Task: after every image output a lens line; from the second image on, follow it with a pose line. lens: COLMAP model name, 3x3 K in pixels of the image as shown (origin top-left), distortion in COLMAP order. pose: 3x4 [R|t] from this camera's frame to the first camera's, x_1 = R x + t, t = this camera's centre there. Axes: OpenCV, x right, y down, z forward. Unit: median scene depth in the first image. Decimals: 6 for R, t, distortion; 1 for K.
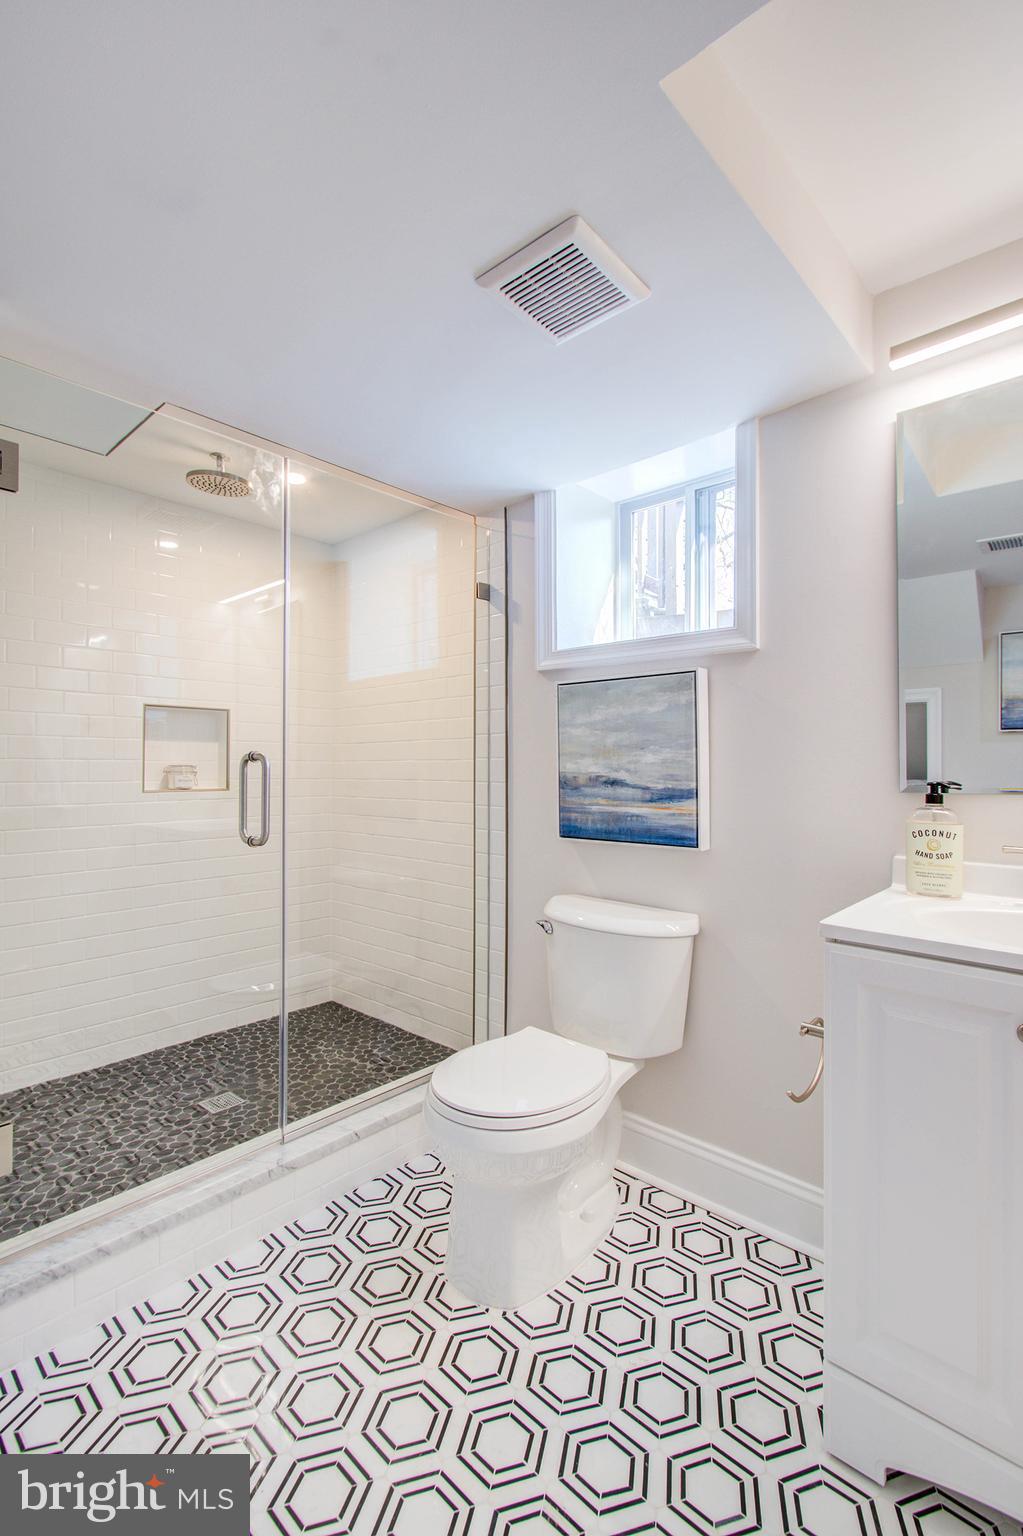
lens RADIAL K [[703.8, 0, 519.0], [0, 703.8, 758.9], [0, 0, 1]] dist [0.011835, 0.000957]
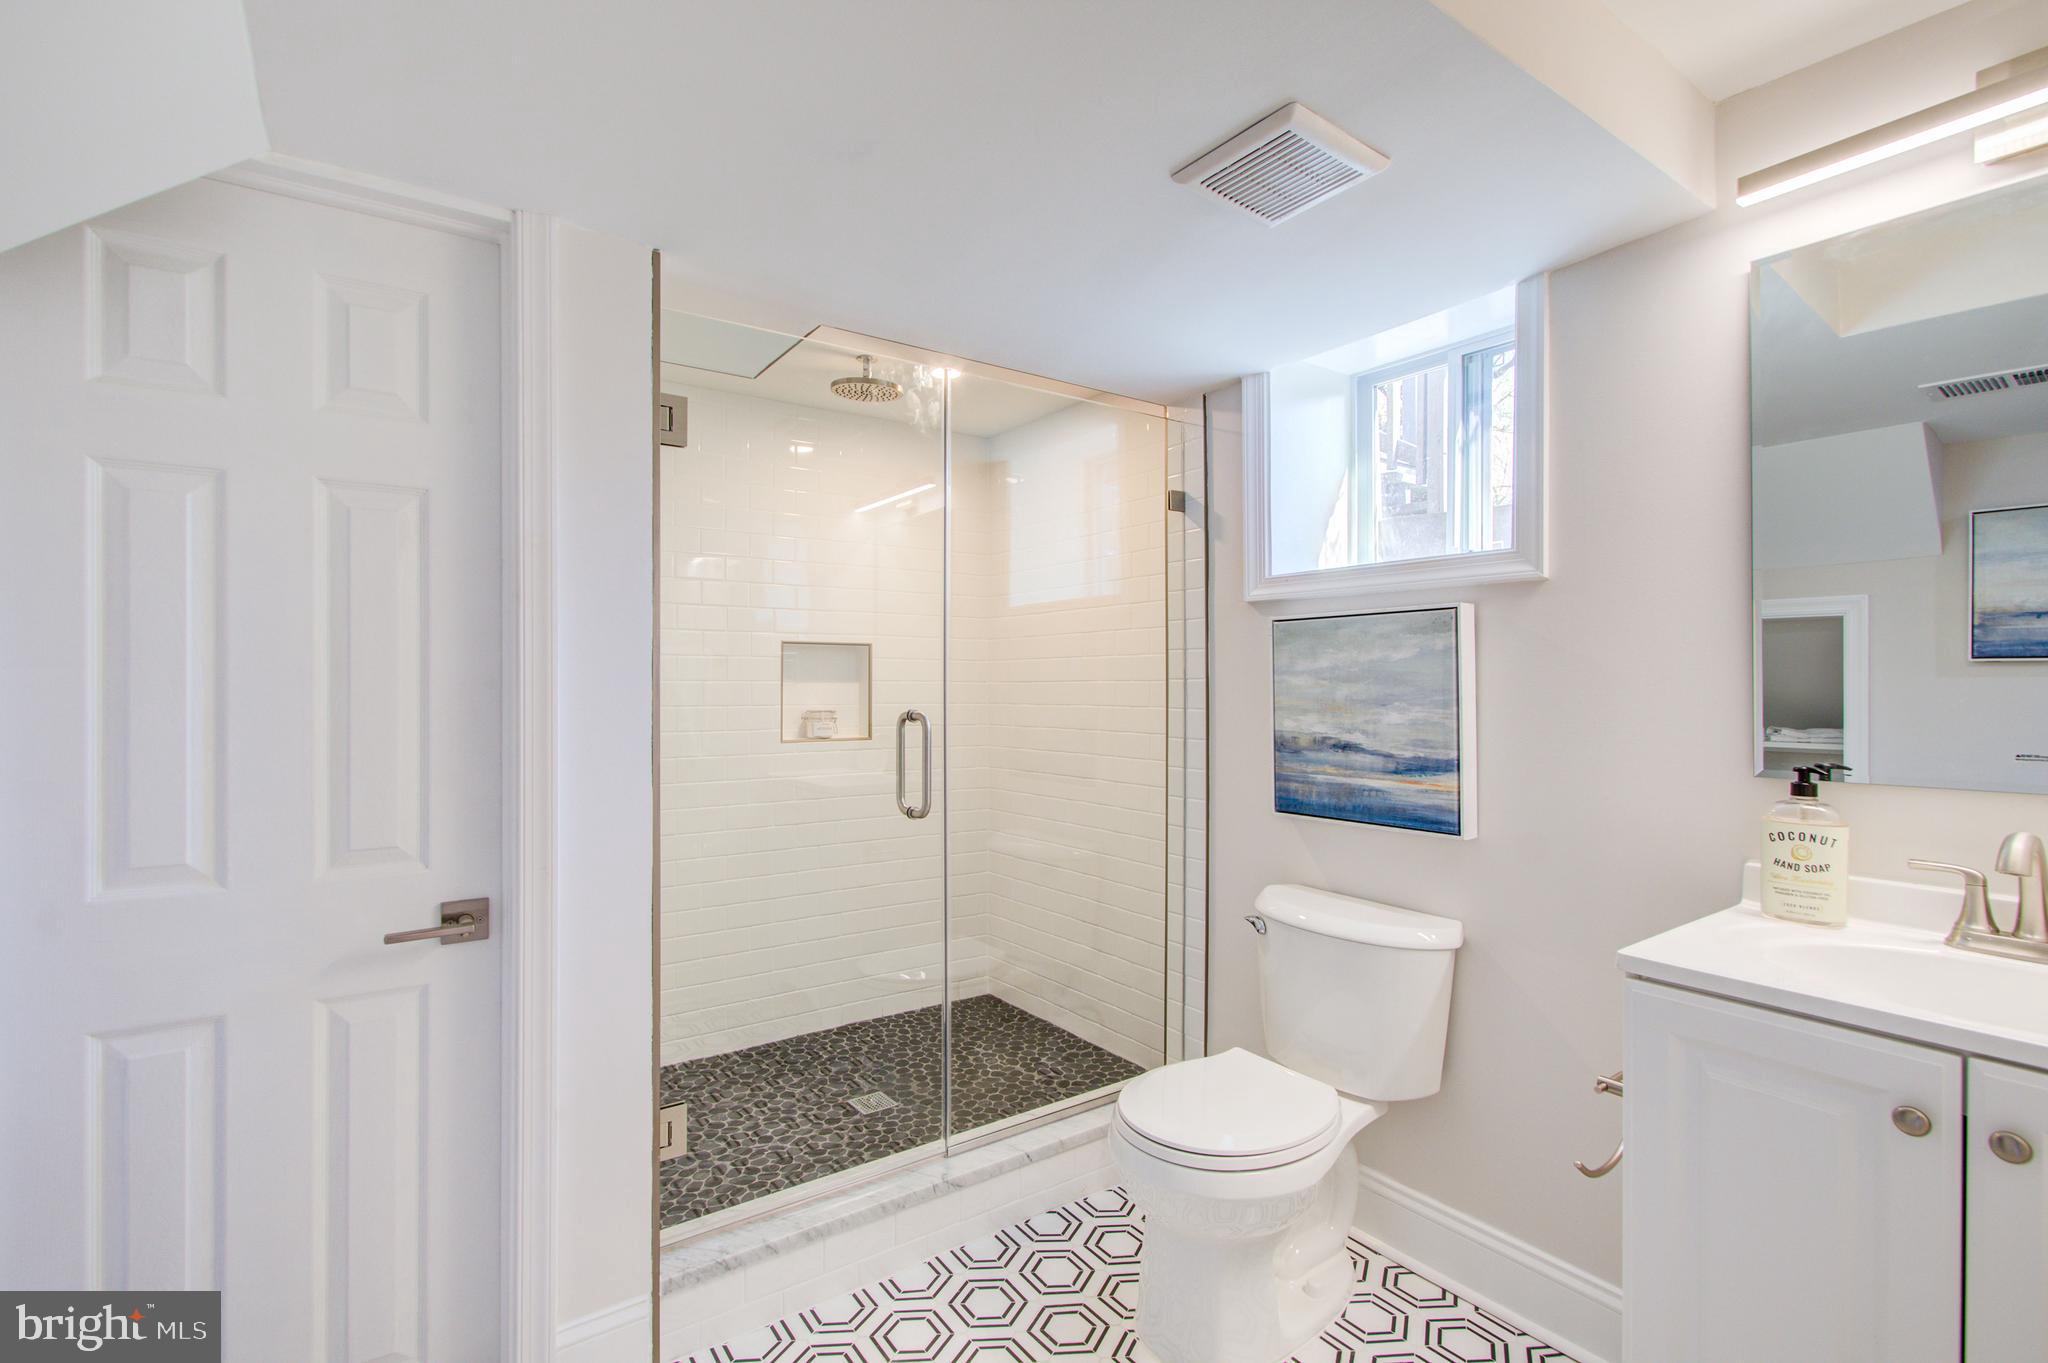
lens RADIAL K [[938.4, 0, 1009.0], [0, 938.4, 684.8], [0, 0, 1]] dist [0.011835, 0.000957]
pose [[0.975808, -0.001470, -0.218623, -0.003242], [0.003790, 0.999941, 0.010191, -0.050585], [0.218596, -0.010773, 0.975756, -0.109493]]
